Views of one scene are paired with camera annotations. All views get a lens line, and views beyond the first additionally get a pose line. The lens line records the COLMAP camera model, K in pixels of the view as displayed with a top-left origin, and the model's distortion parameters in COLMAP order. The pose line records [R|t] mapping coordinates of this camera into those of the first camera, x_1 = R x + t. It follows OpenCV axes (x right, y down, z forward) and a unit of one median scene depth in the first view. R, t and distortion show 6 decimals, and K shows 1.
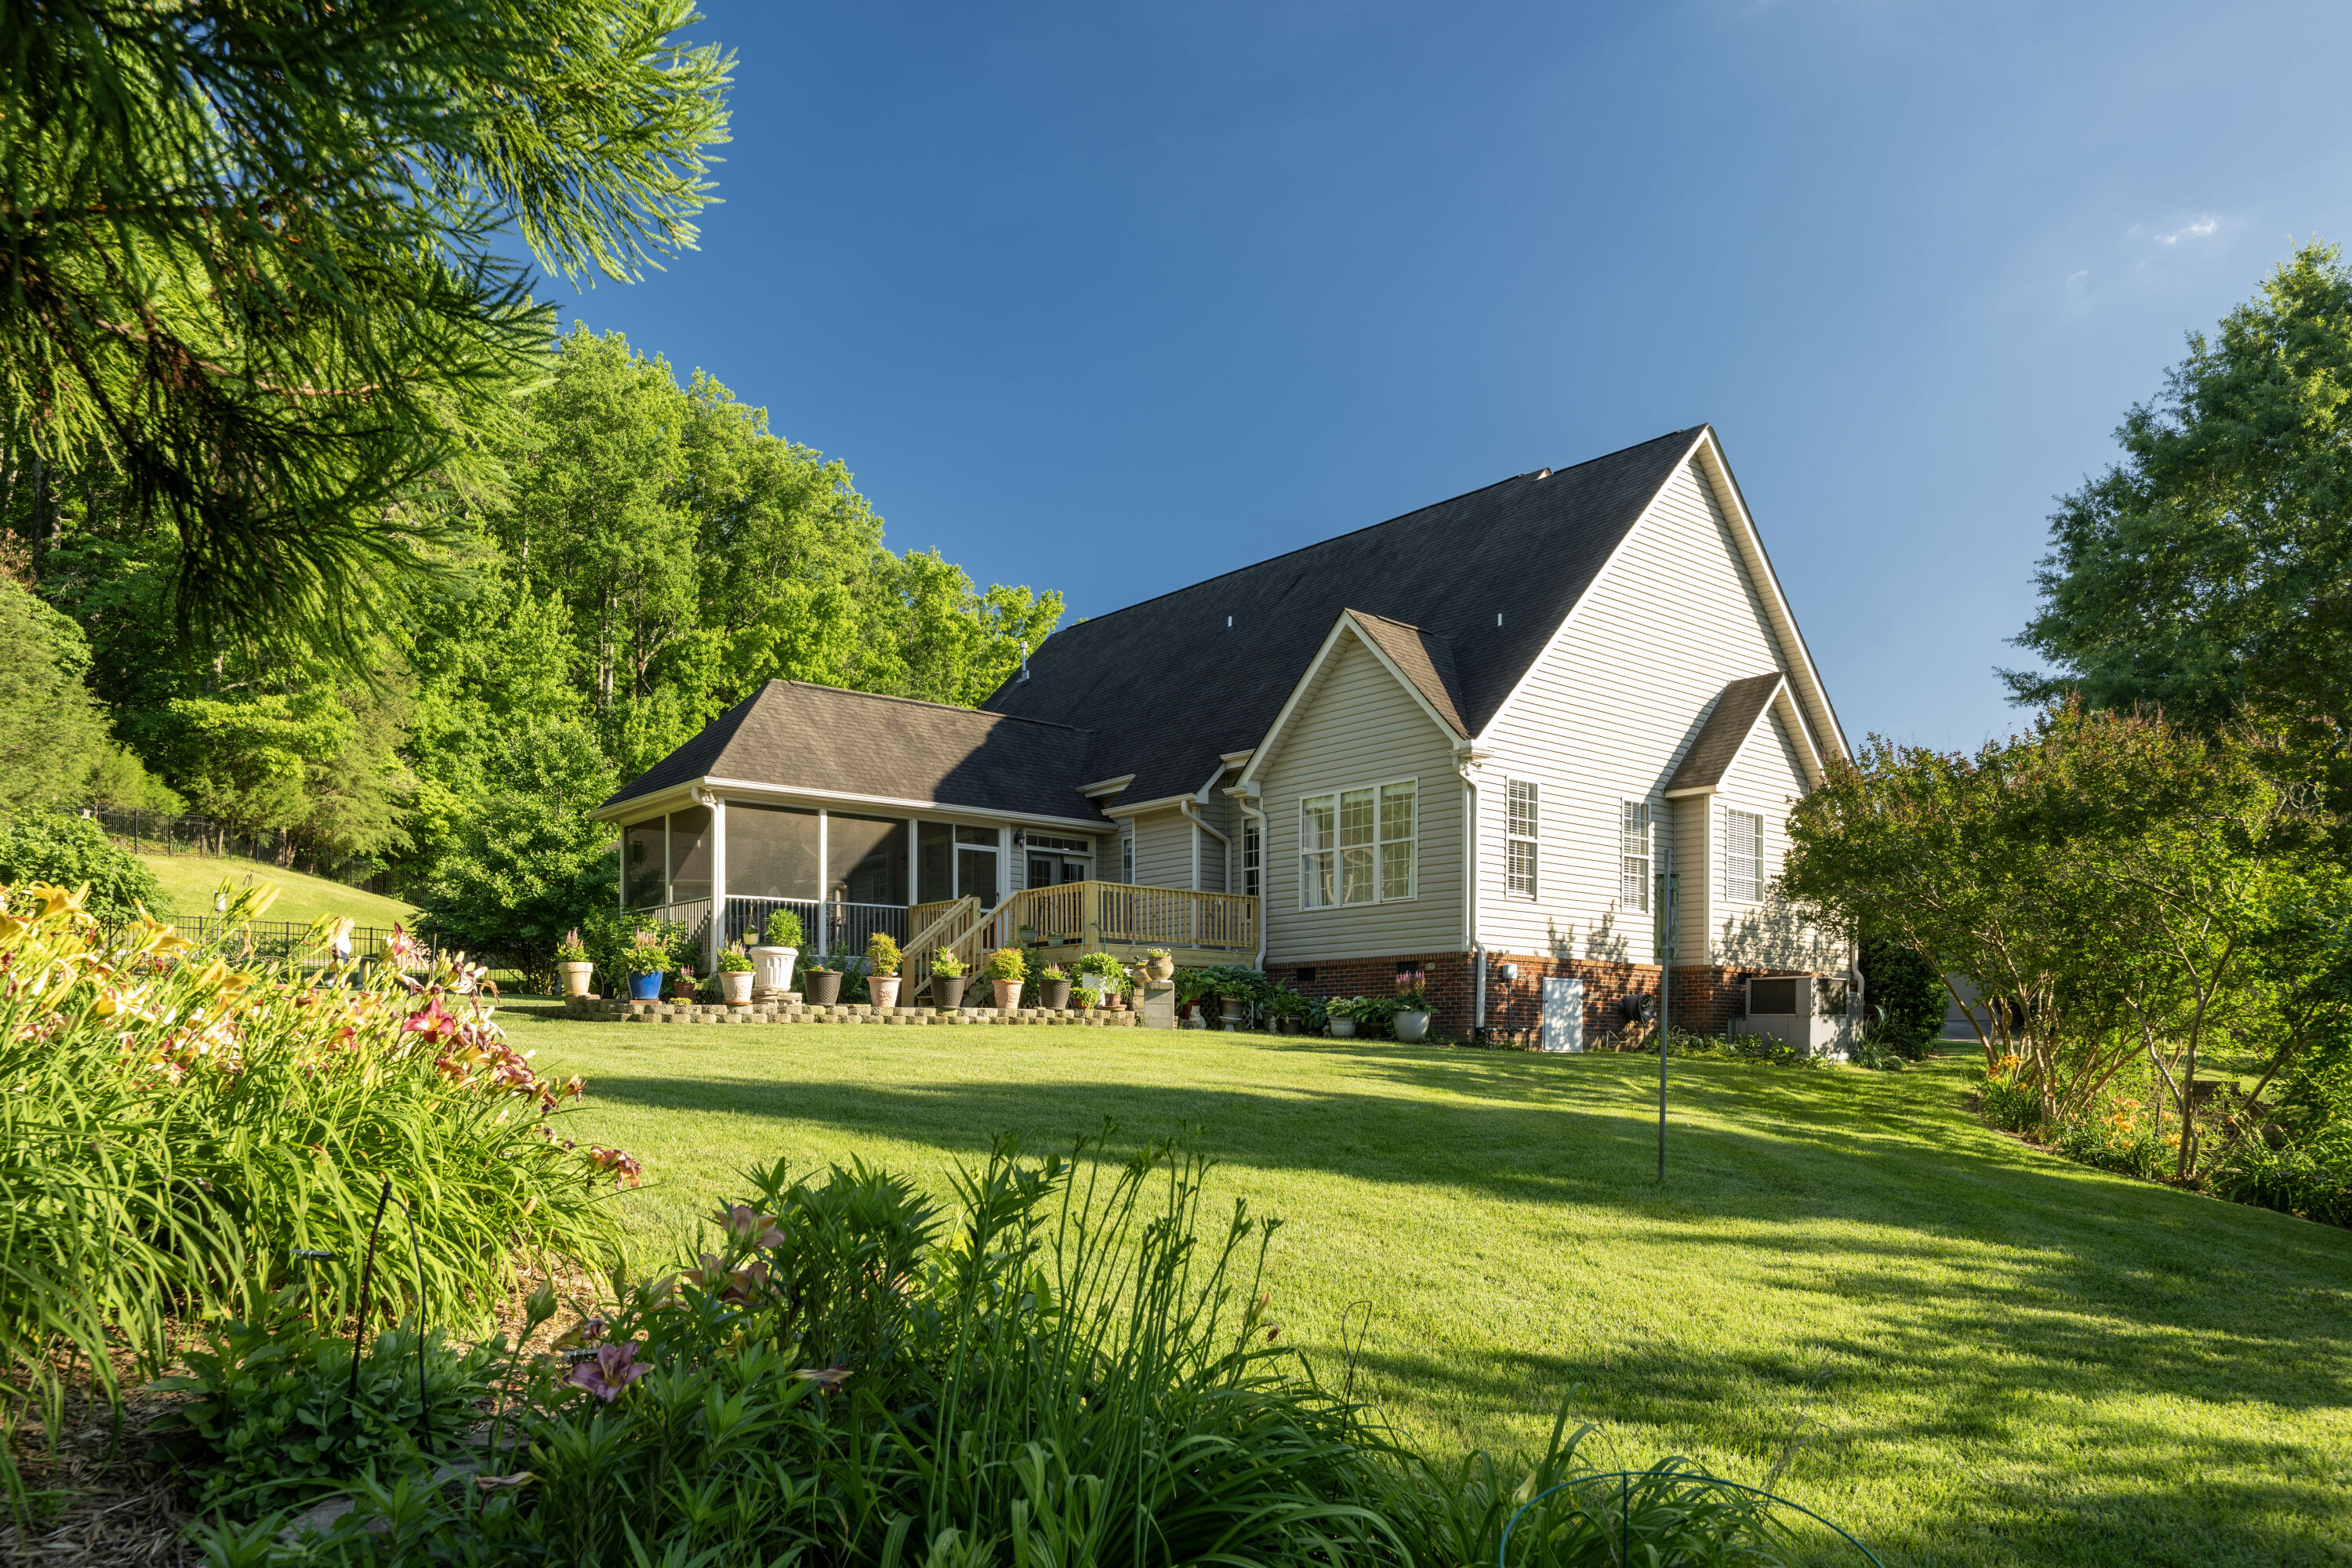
lens RADIAL K [[1557.4, 0, 1176.0], [0, 1557.4, 784.0], [0, 0, 1]] dist [-0.002675, -0.001022]
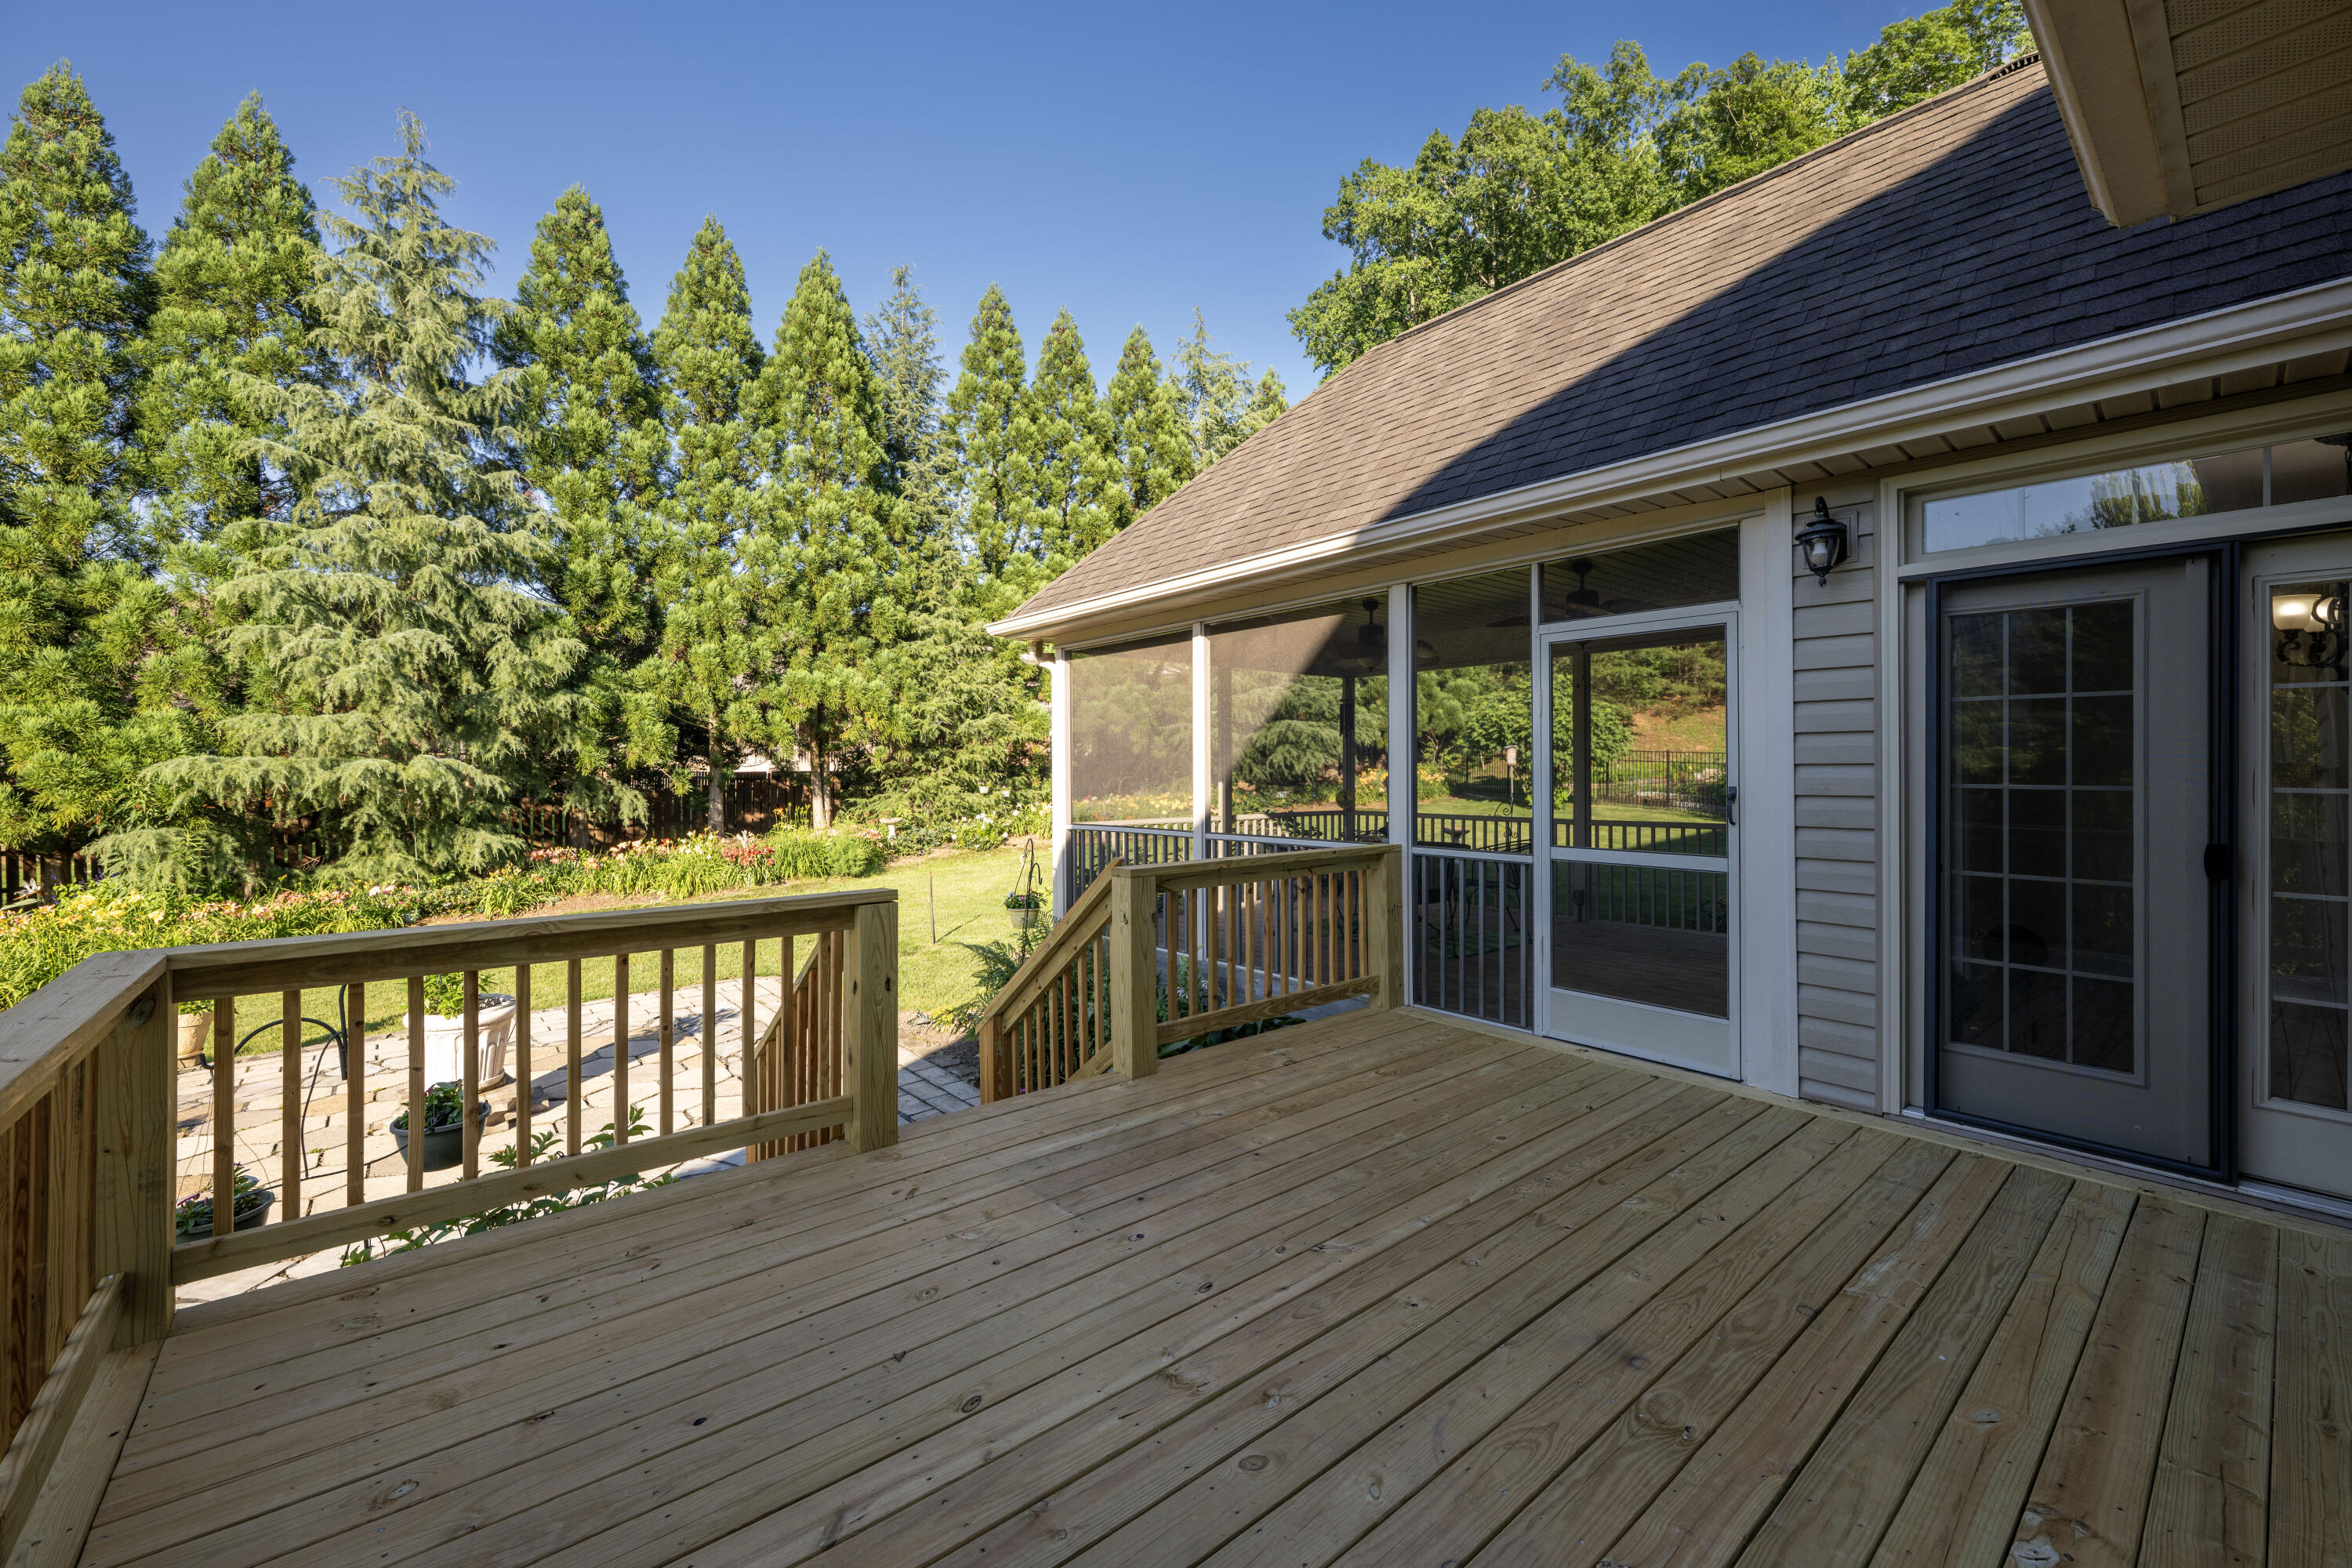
lens RADIAL K [[943.6, 0, 1176.0], [0, 943.6, 784.0], [0, 0, 1]] dist [-0.000417, -0.000058]
pose [[0.008436, 0.008668, -0.999927, 0.009497], [0.174604, 0.984588, 0.010008, 0.016532], [0.984603, -0.174676, 0.006792, 0.290209]]
